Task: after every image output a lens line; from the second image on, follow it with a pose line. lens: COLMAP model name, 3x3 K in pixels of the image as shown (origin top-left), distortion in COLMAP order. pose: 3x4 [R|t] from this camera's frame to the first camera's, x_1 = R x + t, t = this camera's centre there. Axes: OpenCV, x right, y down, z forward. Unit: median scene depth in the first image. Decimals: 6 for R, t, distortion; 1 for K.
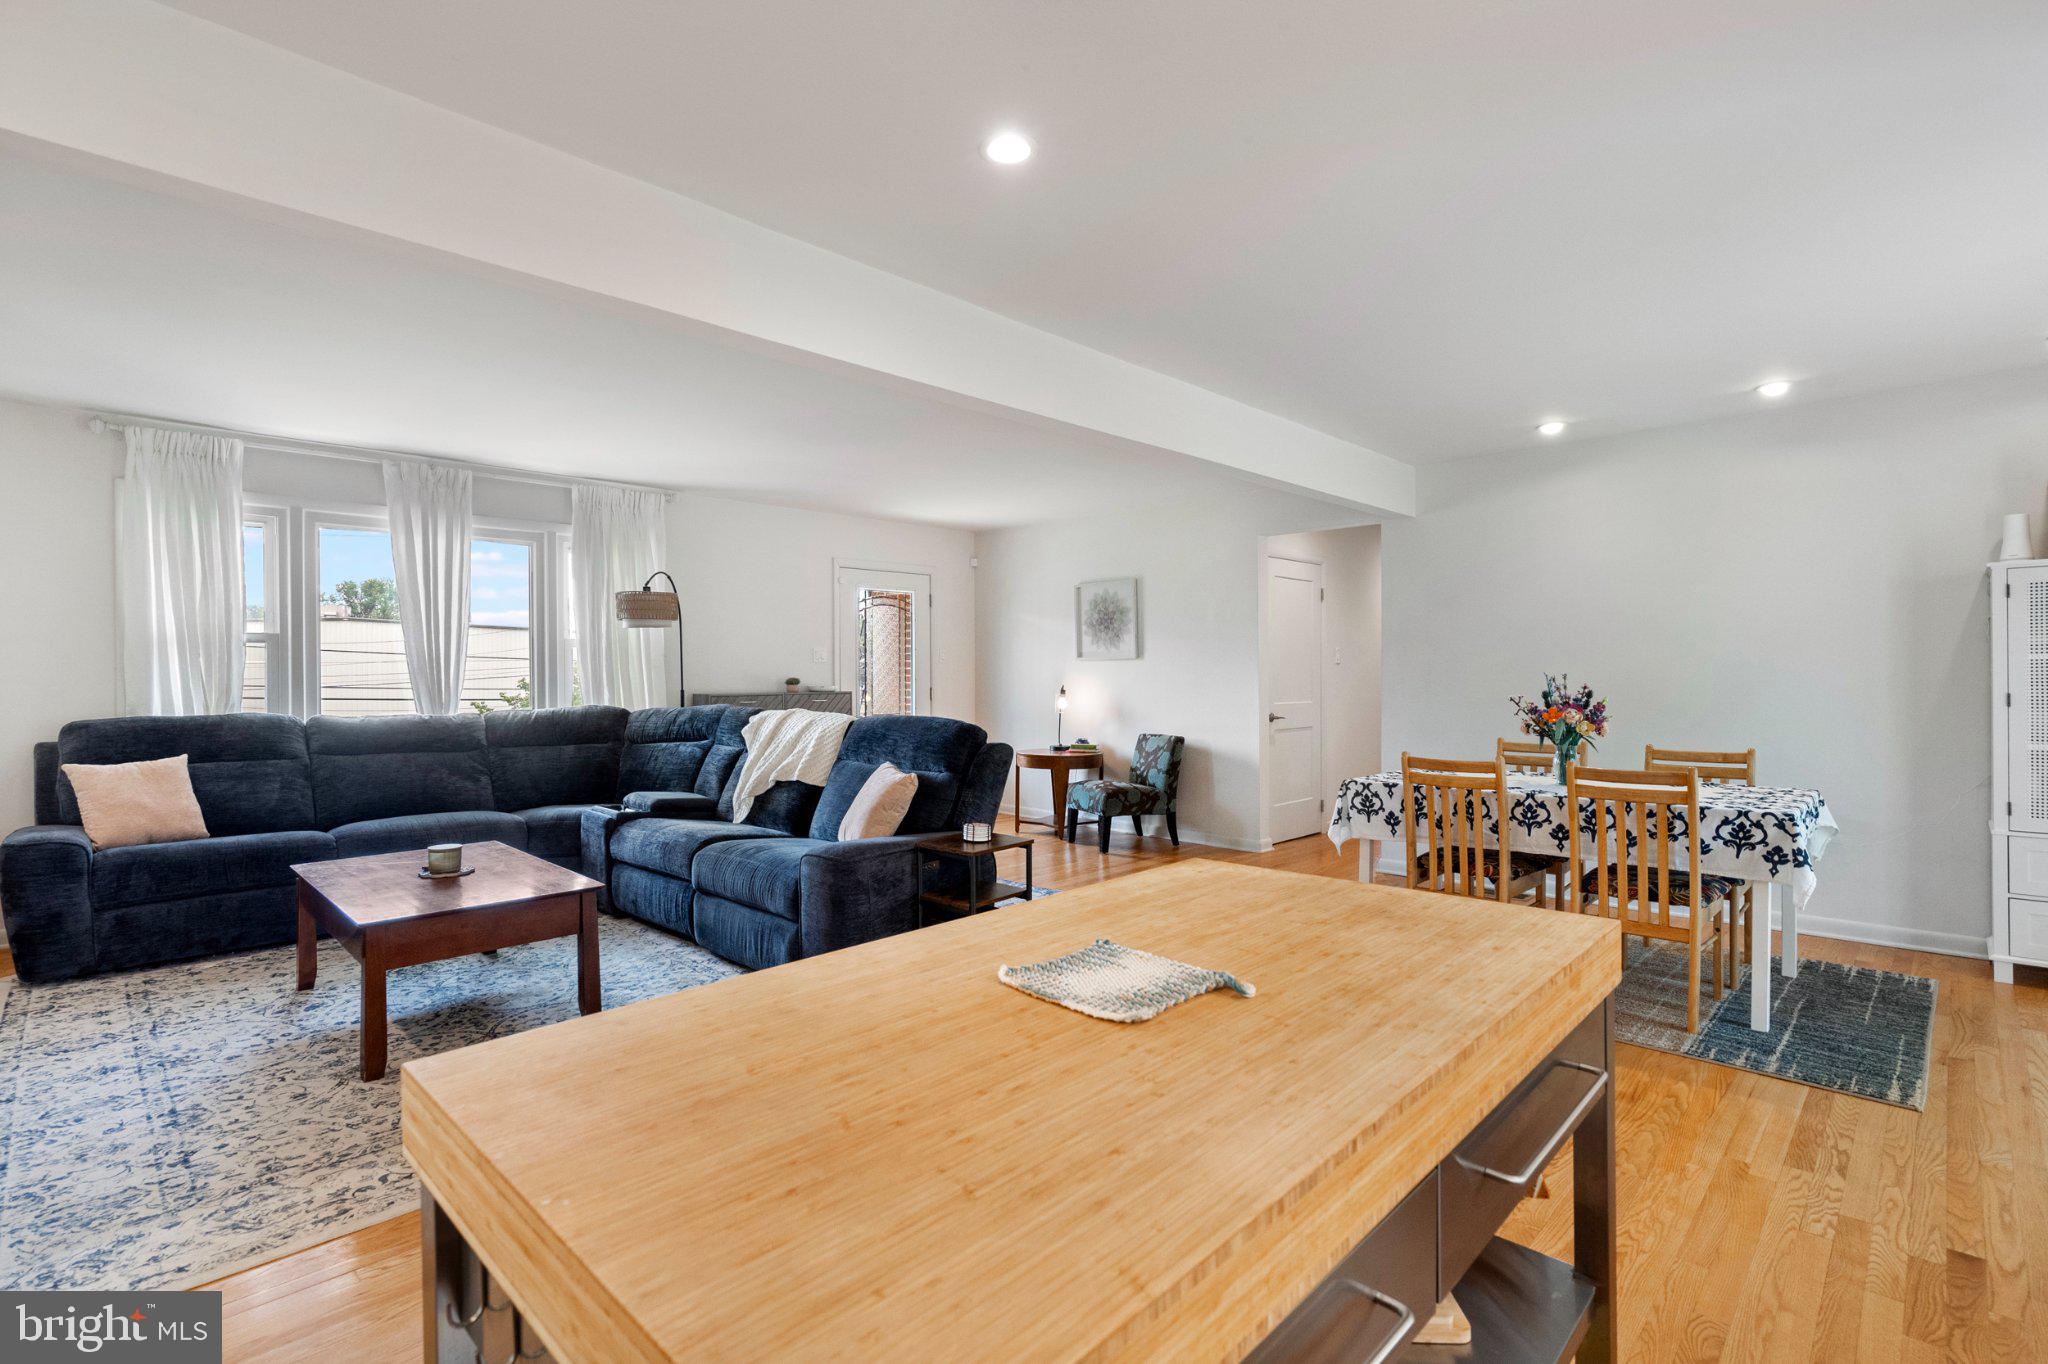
lens RADIAL K [[946.1, 0, 1032.4], [0, 946.1, 671.6], [0, 0, 1]] dist [-0.002796, -0.000206]
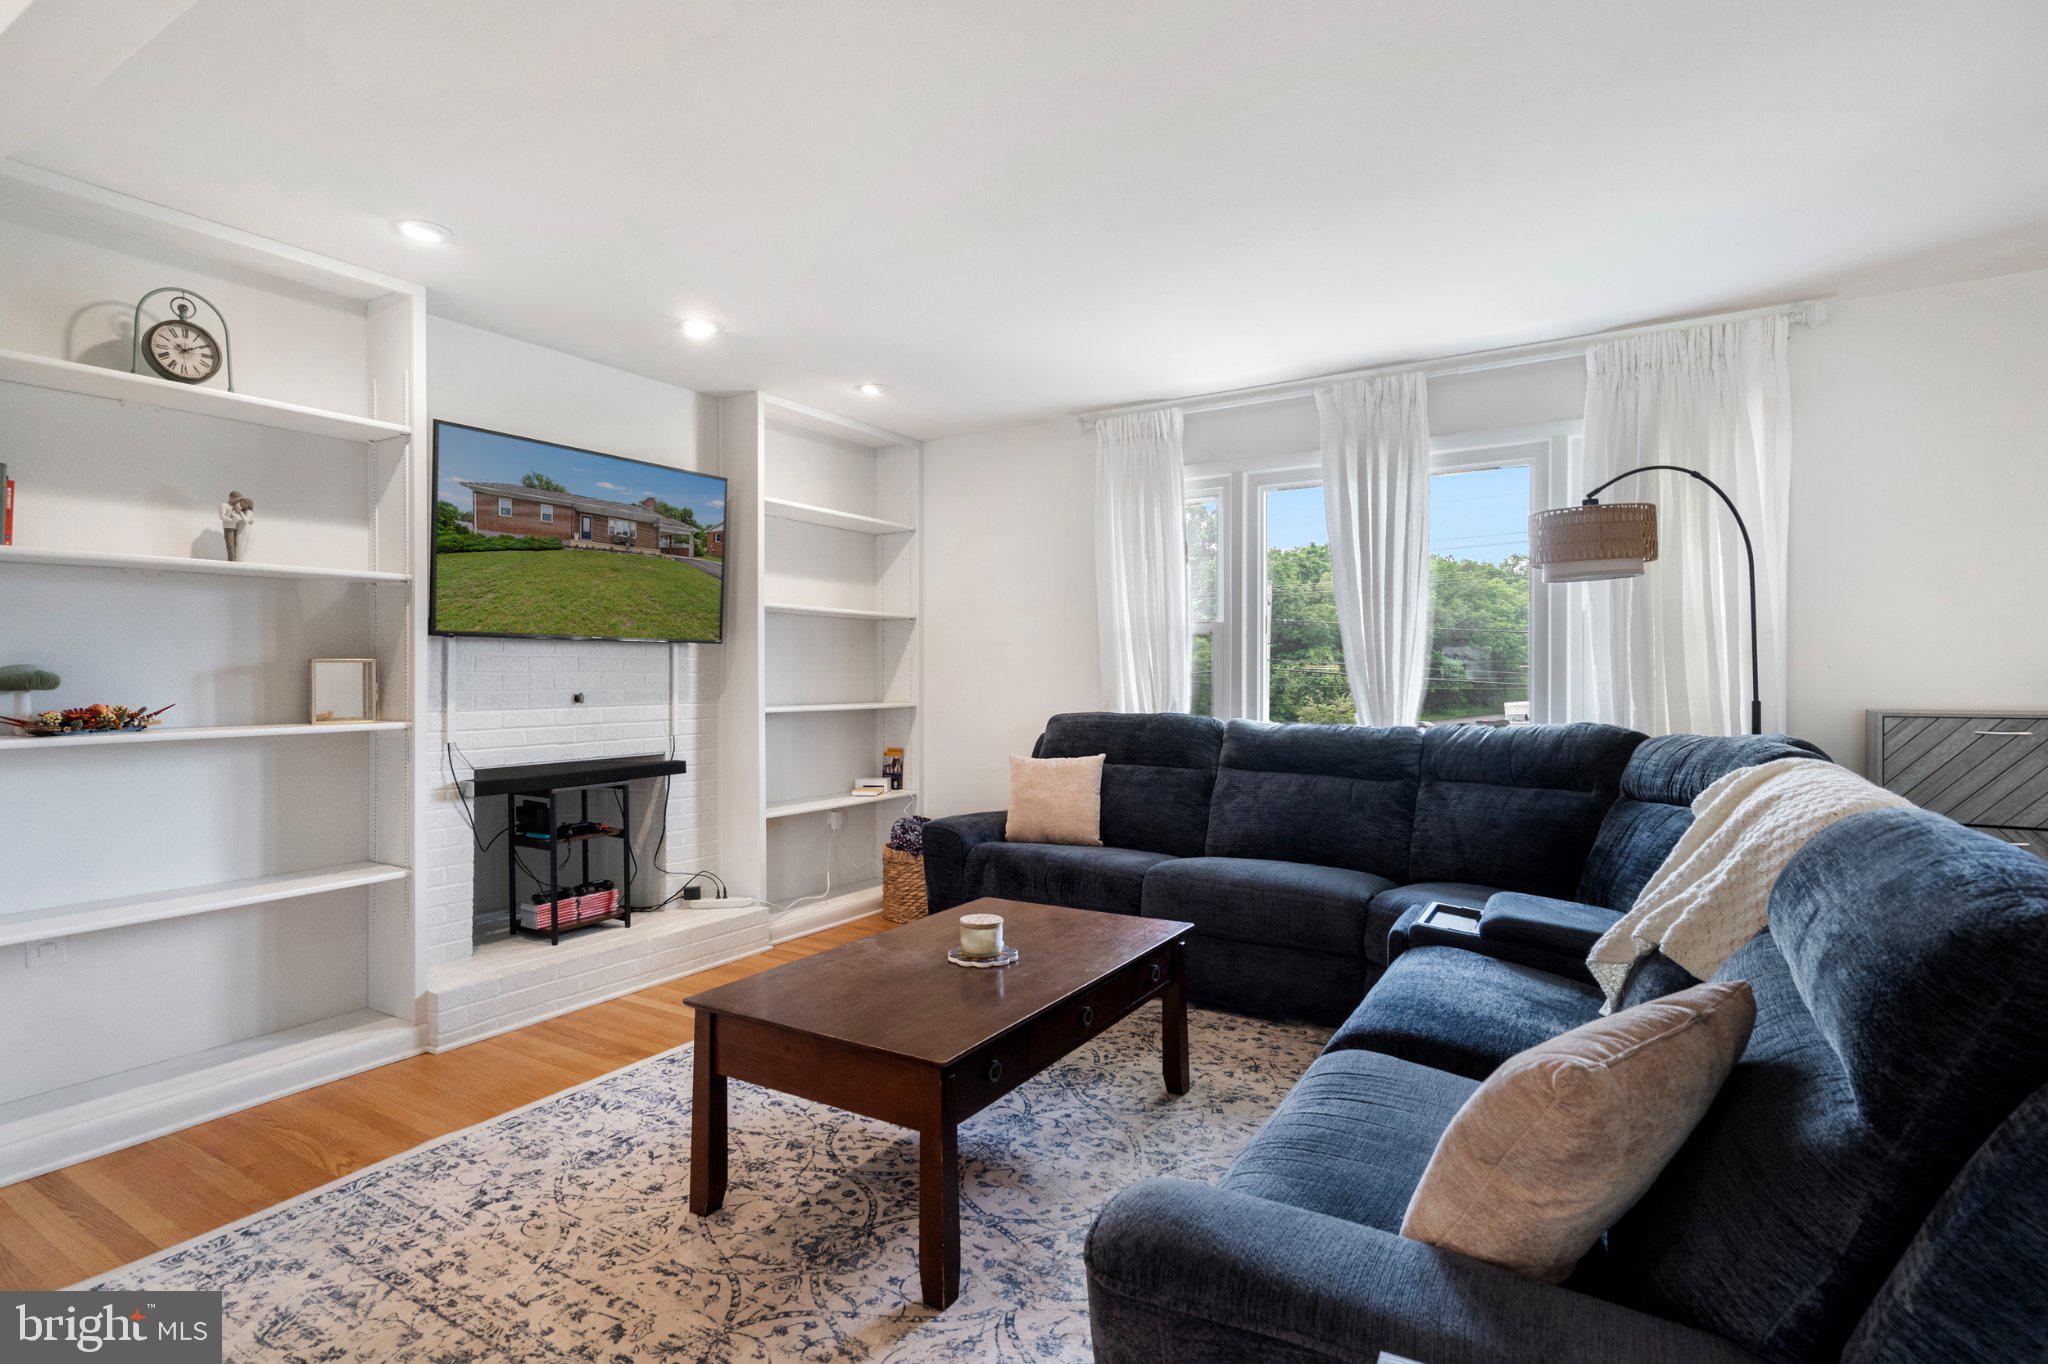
lens RADIAL K [[1026.7, 0, 1024.0], [0, 1026.7, 682.0], [0, 0, 1]] dist [-0.000231, 0.000269]
pose [[0.216202, 0.006823, -0.976325, 0.093889], [0.001370, 0.999972, 0.007292, 0.008176], [0.976348, -0.002914, 0.216186, 0.738802]]
